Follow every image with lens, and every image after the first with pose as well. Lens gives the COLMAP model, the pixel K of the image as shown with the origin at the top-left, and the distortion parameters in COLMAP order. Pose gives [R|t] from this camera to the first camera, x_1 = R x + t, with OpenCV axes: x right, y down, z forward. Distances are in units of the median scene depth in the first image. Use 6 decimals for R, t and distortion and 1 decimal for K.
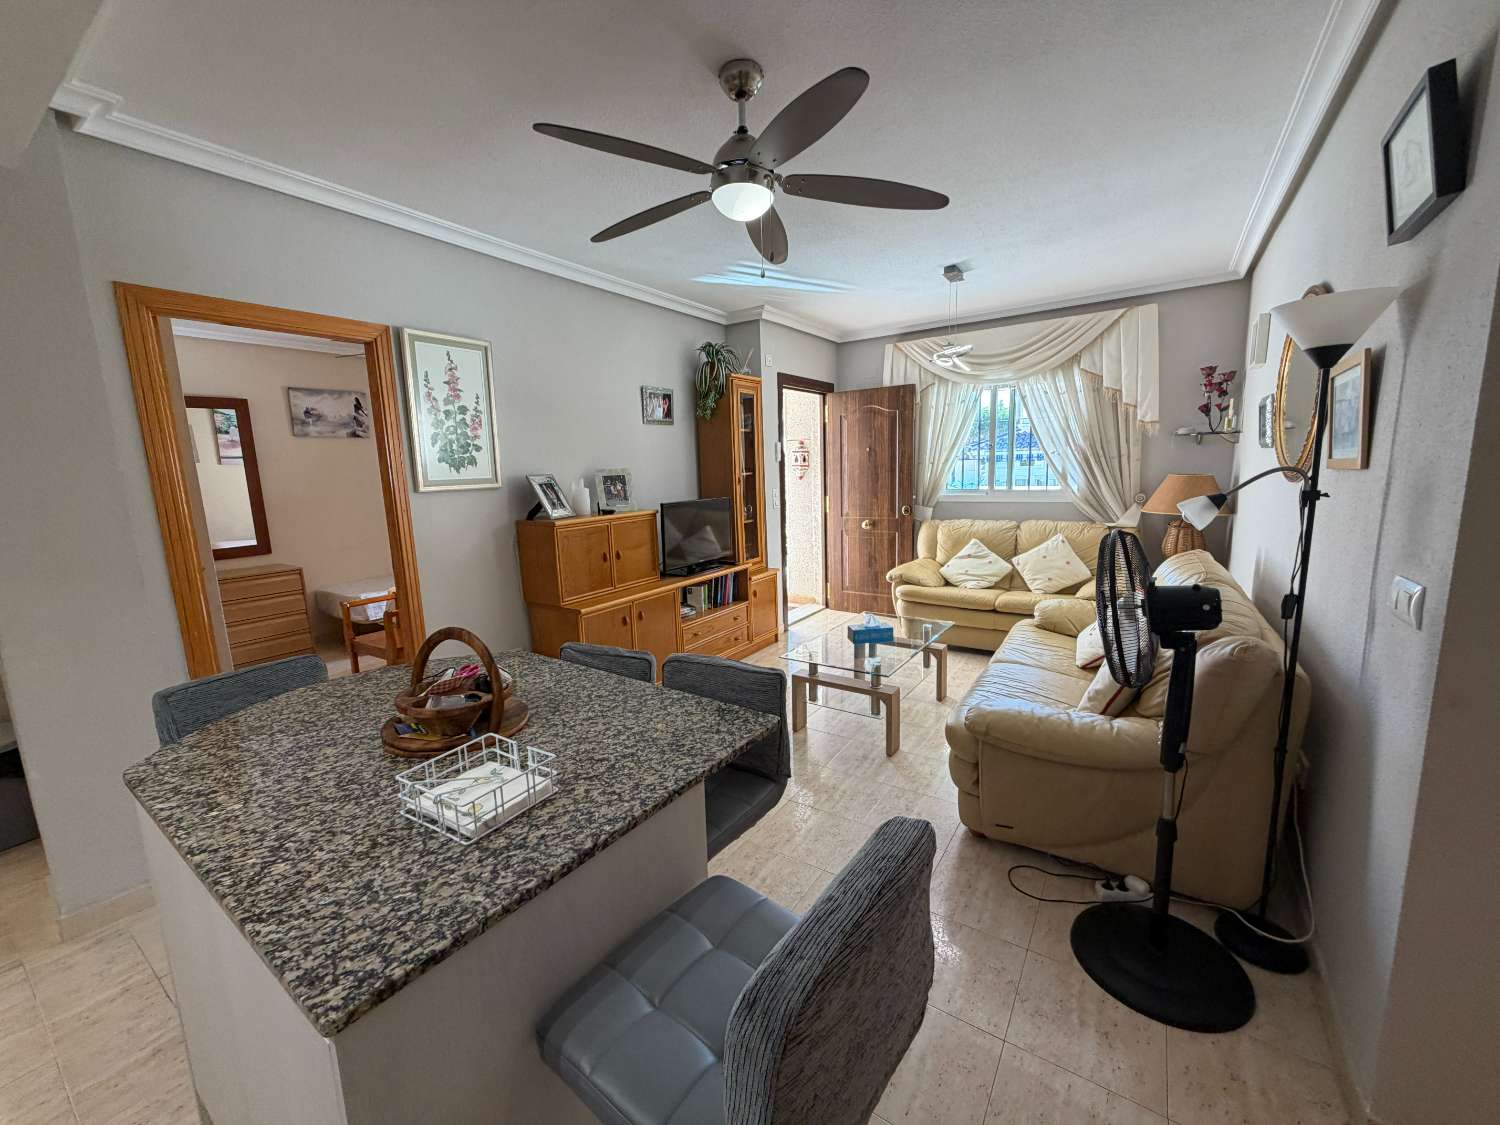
lens RADIAL K [[599.9, 0, 742.3], [0, 599.9, 562.6], [0, 0, 1]] dist [0.000338, 0.000160]
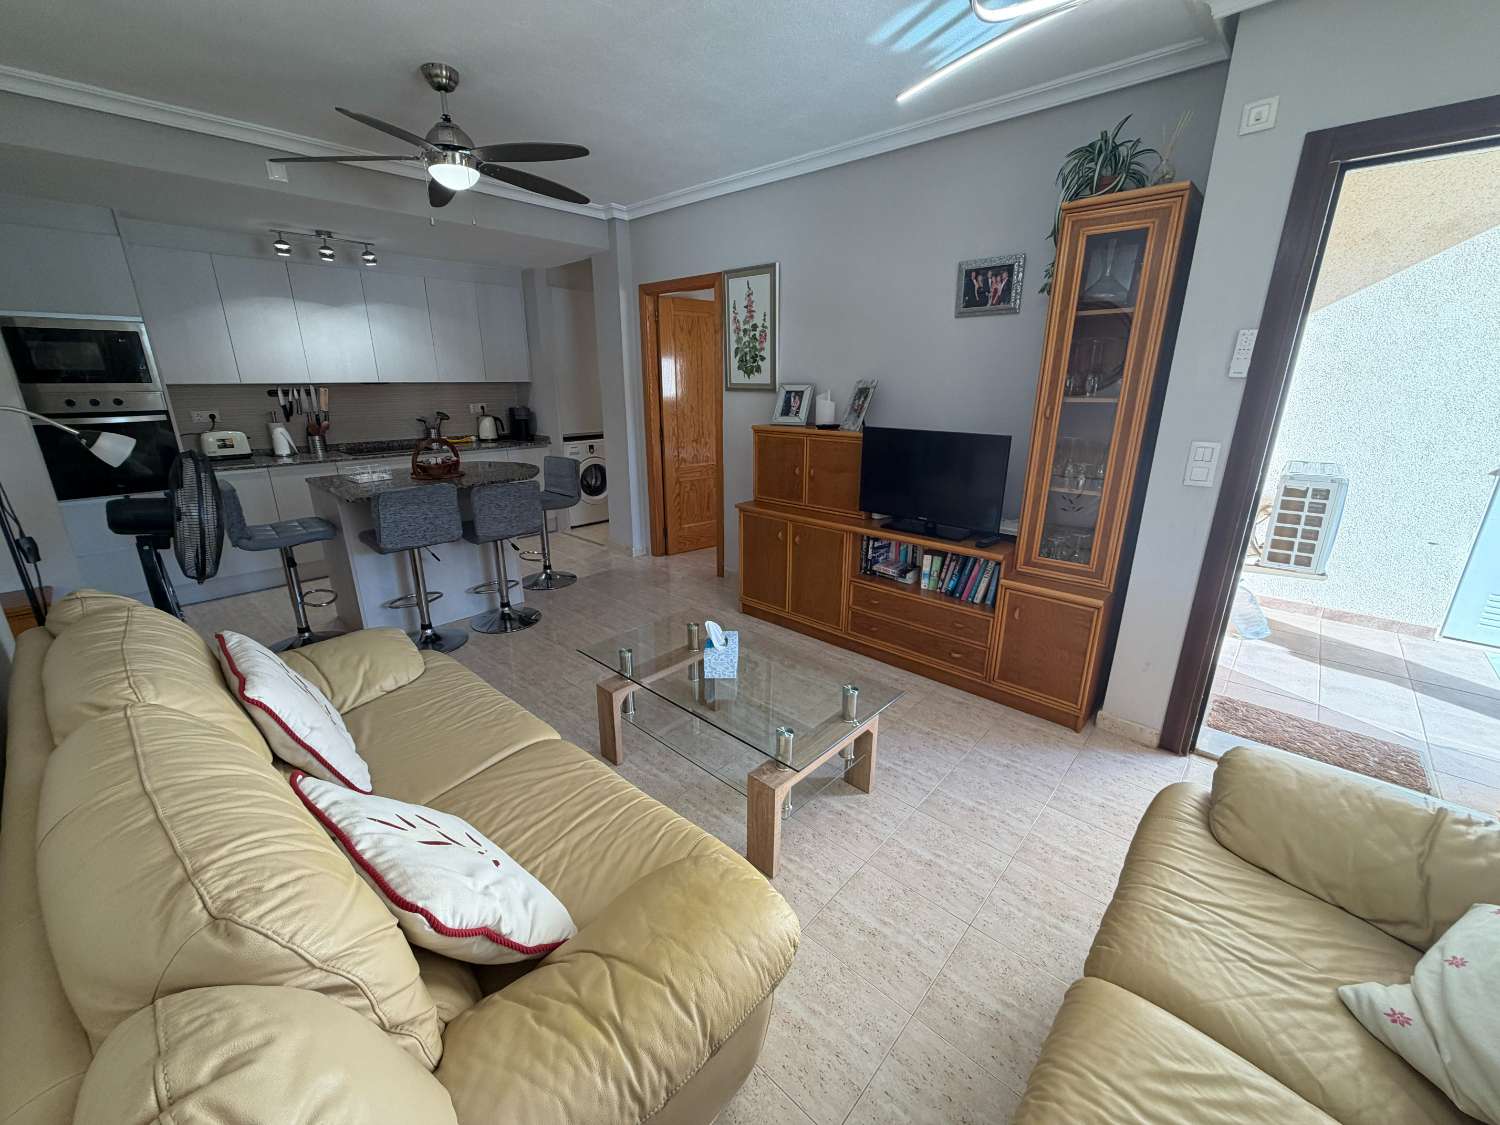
lens RADIAL K [[599.9, 0, 745.5], [0, 599.9, 560.5], [0, 0, 1]] dist [0.000338, 0.000160]
pose [[-0.149283, 0.322183, -0.934833, 0.860171], [-0.155603, 0.925993, 0.343984, -0.225414], [0.976474, 0.196814, -0.088102, 1.160591]]
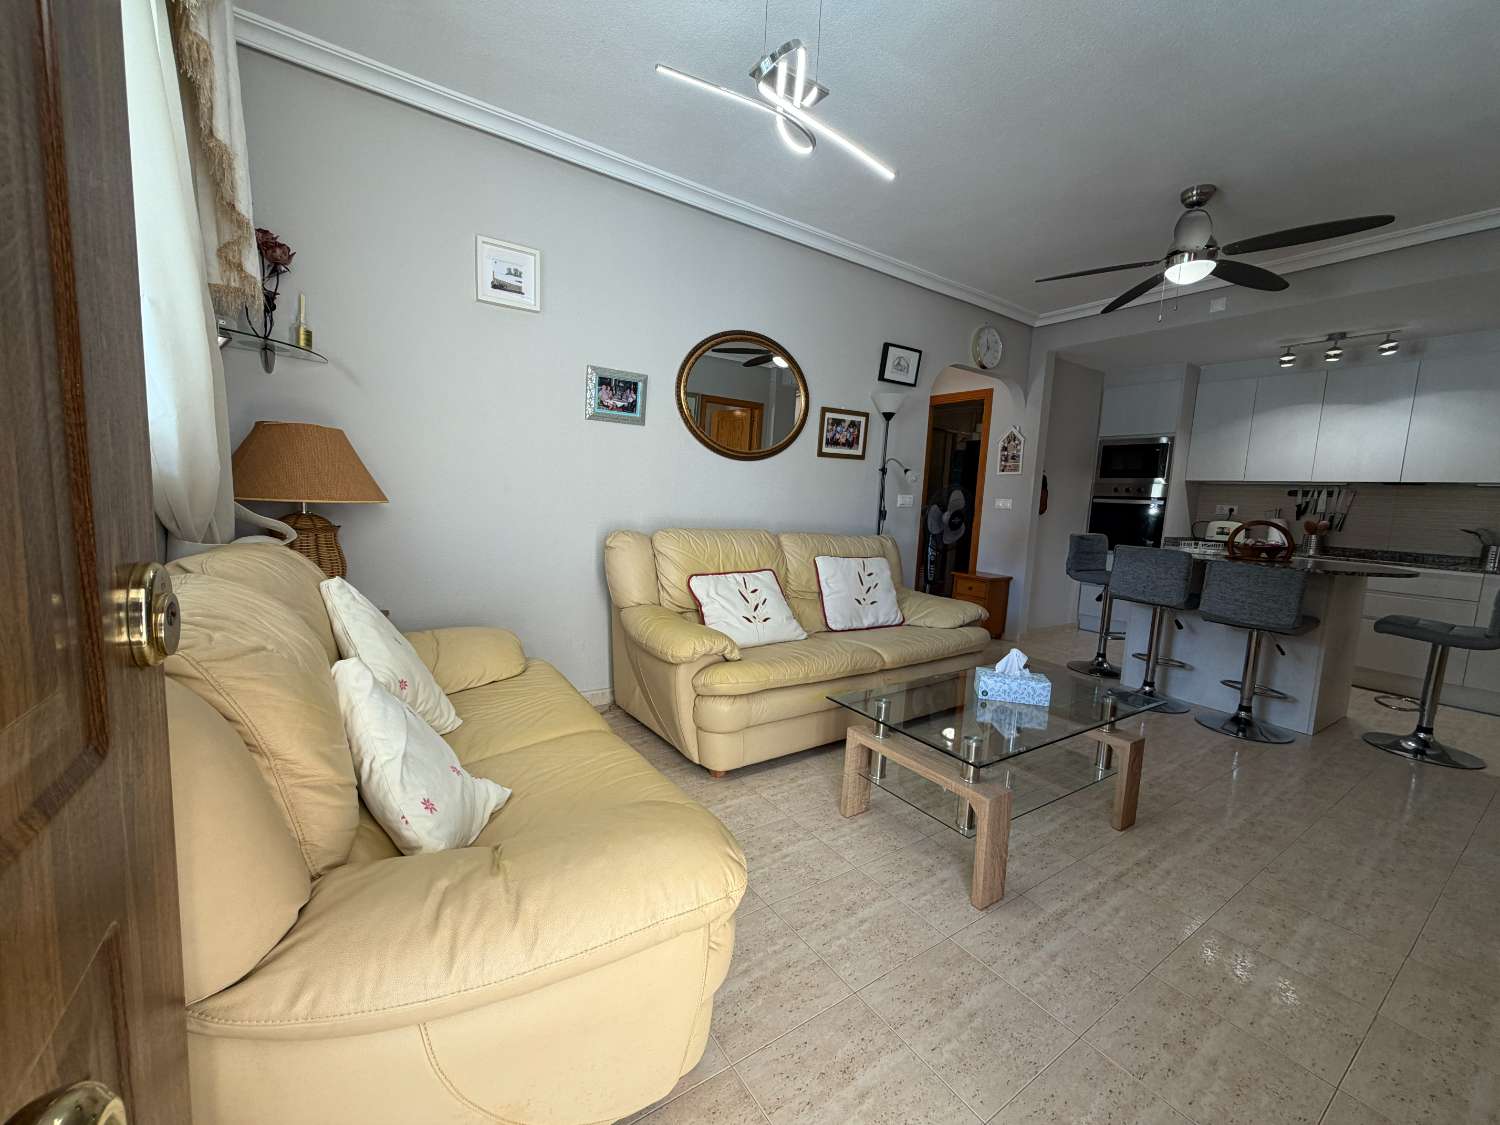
lens RADIAL K [[599.9, 0, 745.0], [0, 599.9, 563.9], [0, 0, 1]] dist [0.000338, 0.000160]
pose [[-0.931656, -0.054798, 0.359185, 0.288477], [0.040908, 0.966456, 0.253553, -0.195741], [-0.361030, 0.250918, -0.898163, 1.779369]]
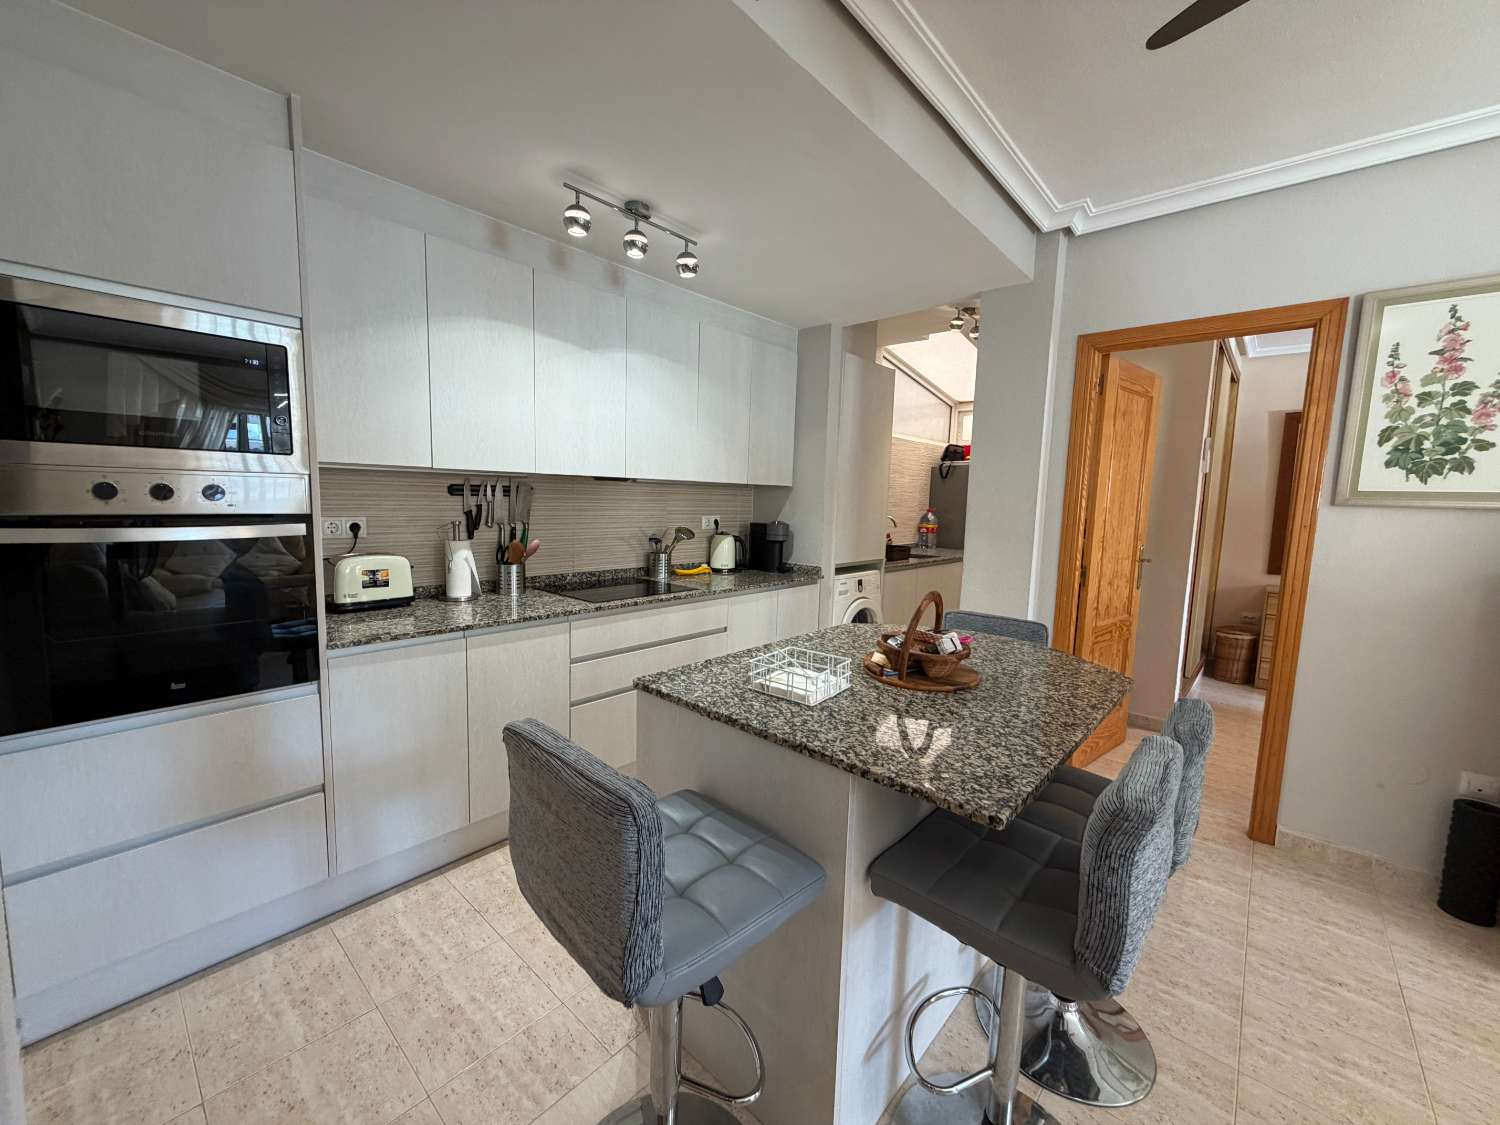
lens RADIAL K [[599.9, 0, 746.8], [0, 599.9, 561.8], [0, 0, 1]] dist [0.000338, 0.000160]
pose [[-0.130757, 0.137857, -0.981783, 0.309343], [-0.181604, 0.970199, 0.160417, -0.030034], [0.974640, 0.199271, -0.101825, 0.324321]]
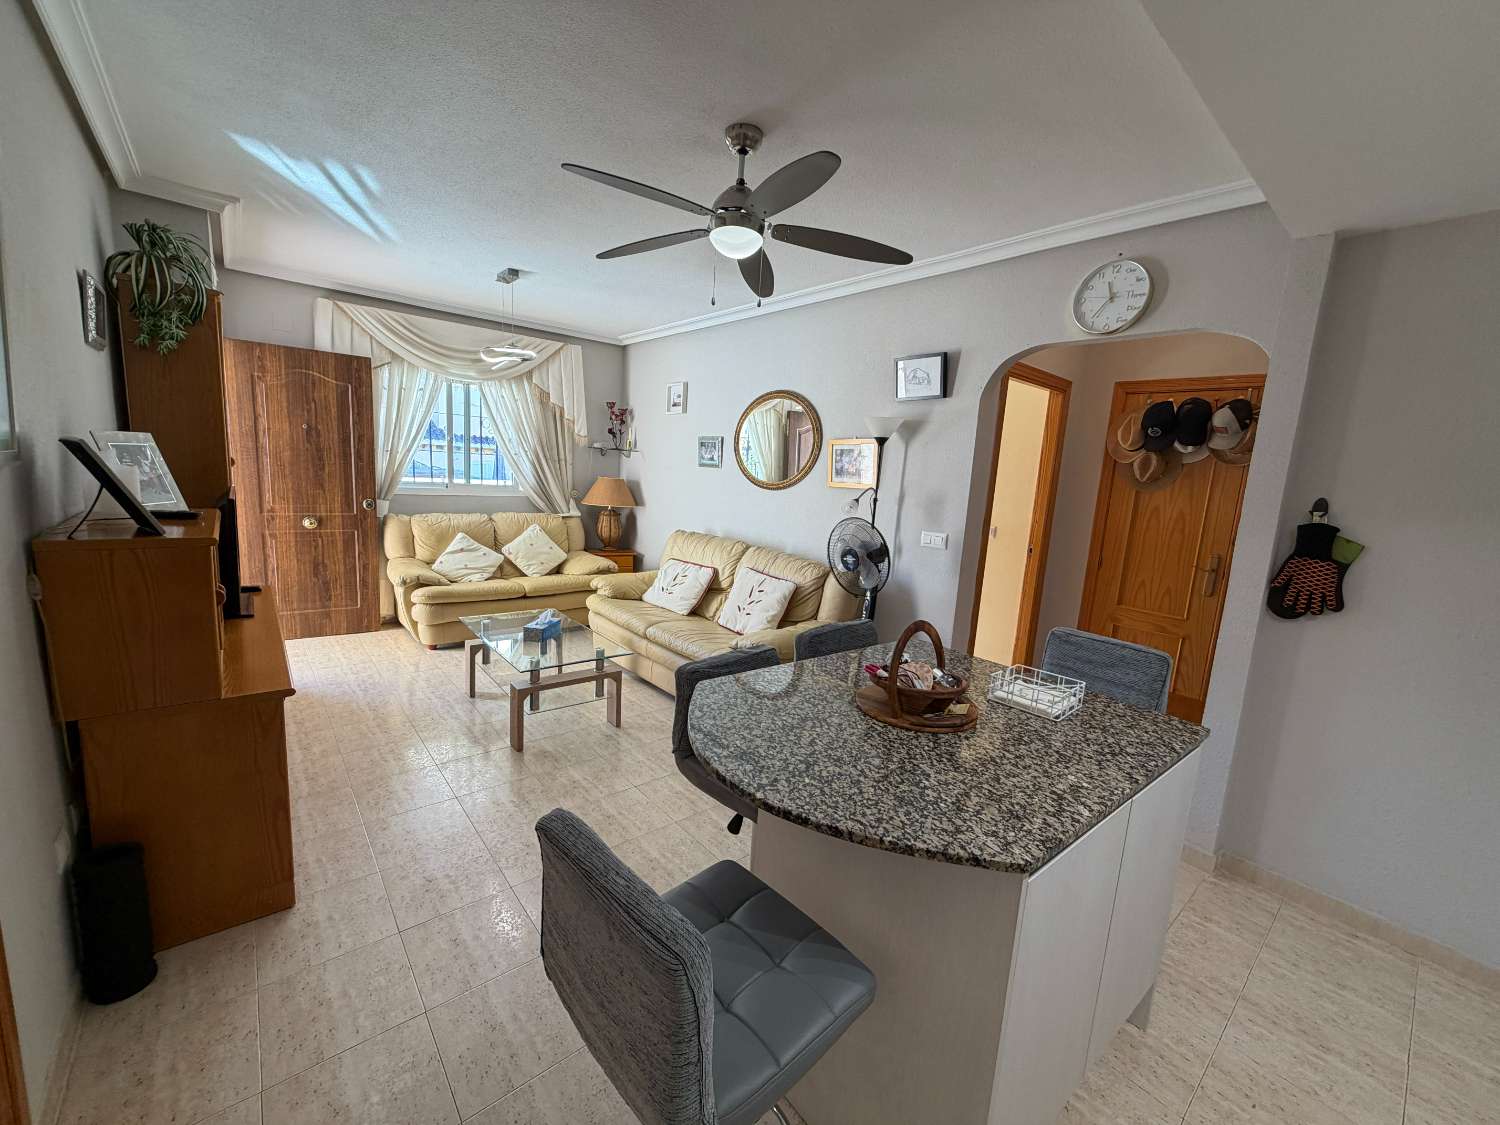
lens RADIAL K [[599.9, 0, 749.0], [0, 599.9, 561.8], [0, 0, 1]] dist [0.000338, 0.000160]
pose [[0.265666, -0.100614, 0.958801, -0.688997], [0.082473, 0.993265, 0.081379, -0.050987], [-0.960531, 0.057456, 0.272175, 0.417297]]
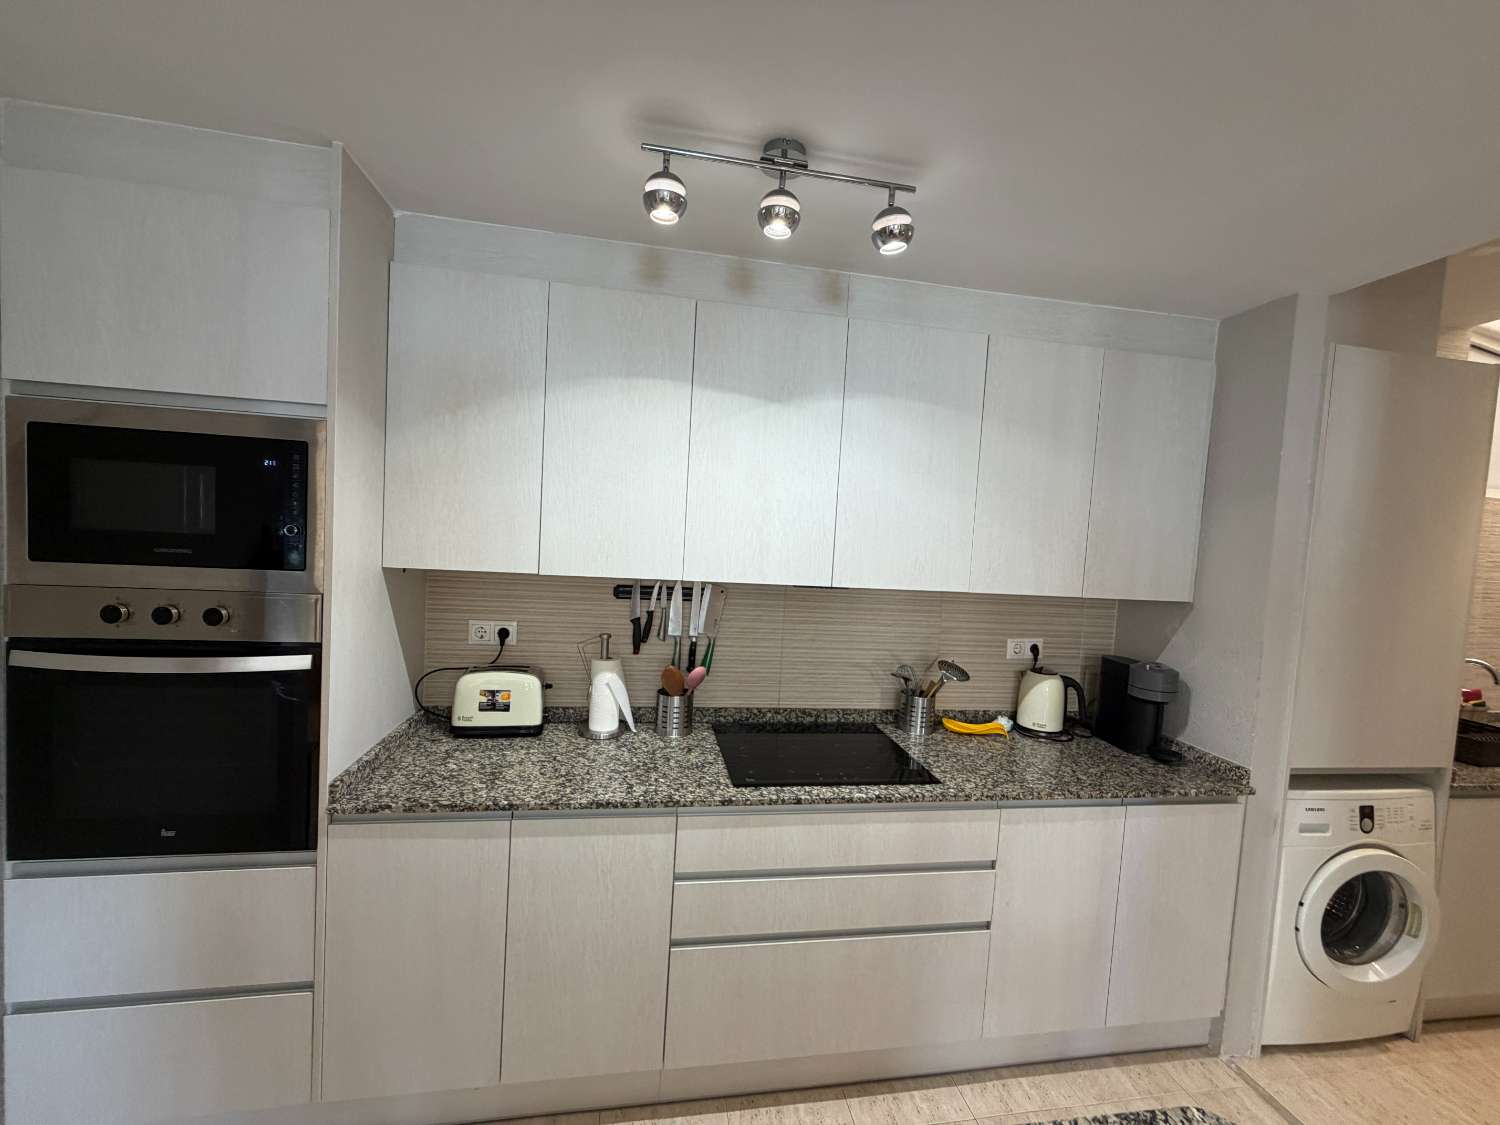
lens RADIAL K [[599.9, 0, 742.6], [0, 599.9, 562.3], [0, 0, 1]] dist [0.000338, 0.000160]
pose [[-0.721777, 0.027057, -0.691596, -0.101075], [-0.142619, 0.971977, 0.186869, -0.095789], [0.677272, 0.233512, -0.697692, 0.375211]]
